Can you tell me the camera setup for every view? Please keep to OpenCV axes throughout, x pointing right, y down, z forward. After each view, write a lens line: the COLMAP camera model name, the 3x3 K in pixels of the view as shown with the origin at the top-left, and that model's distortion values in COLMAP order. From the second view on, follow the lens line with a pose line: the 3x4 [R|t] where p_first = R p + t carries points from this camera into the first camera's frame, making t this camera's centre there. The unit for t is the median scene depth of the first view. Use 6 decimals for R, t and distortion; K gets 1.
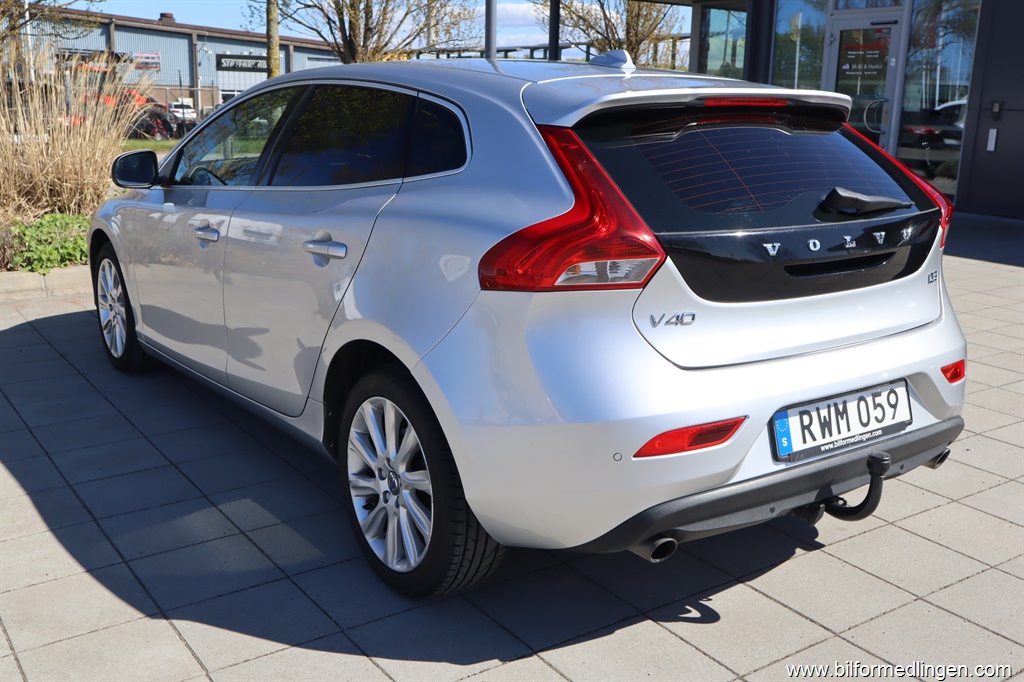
lens RADIAL K [[1050.4, 0, 512.0], [0, 1050.4, 341.0], [0, 0, 1]] dist [-0.050660, 0.131563]
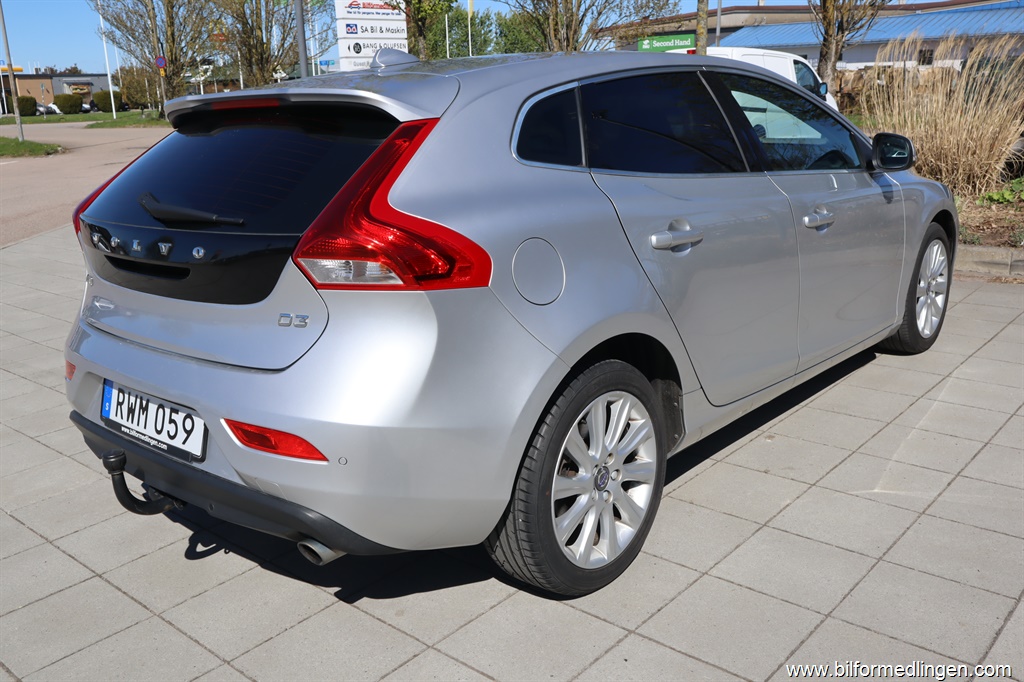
lens RADIAL K [[918.6, 0, 512.0], [0, 918.6, 341.0], [0, 0, 1]] dist [-0.038718, -0.003281]
pose [[0.237385, 0.232344, -0.943220, 1.206269], [-0.180276, 0.964645, 0.192251, -0.229605], [0.954541, 0.124403, 0.270878, 1.063536]]
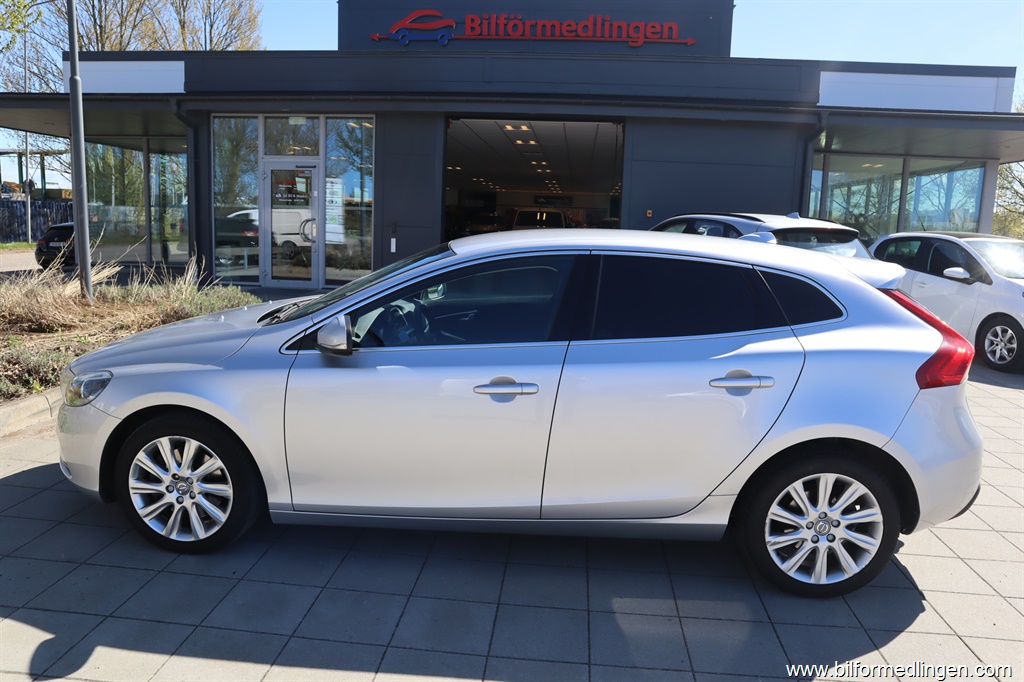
lens RADIAL K [[756.2, 0, 512.0], [0, 756.2, 341.0], [0, 0, 1]] dist [-0.049803, 0.001921]
pose [[0.667199, -0.144429, 0.730743, -1.238401], [0.178668, 0.983413, 0.031238, -0.259905], [-0.723134, 0.109719, 0.681937, 0.597396]]
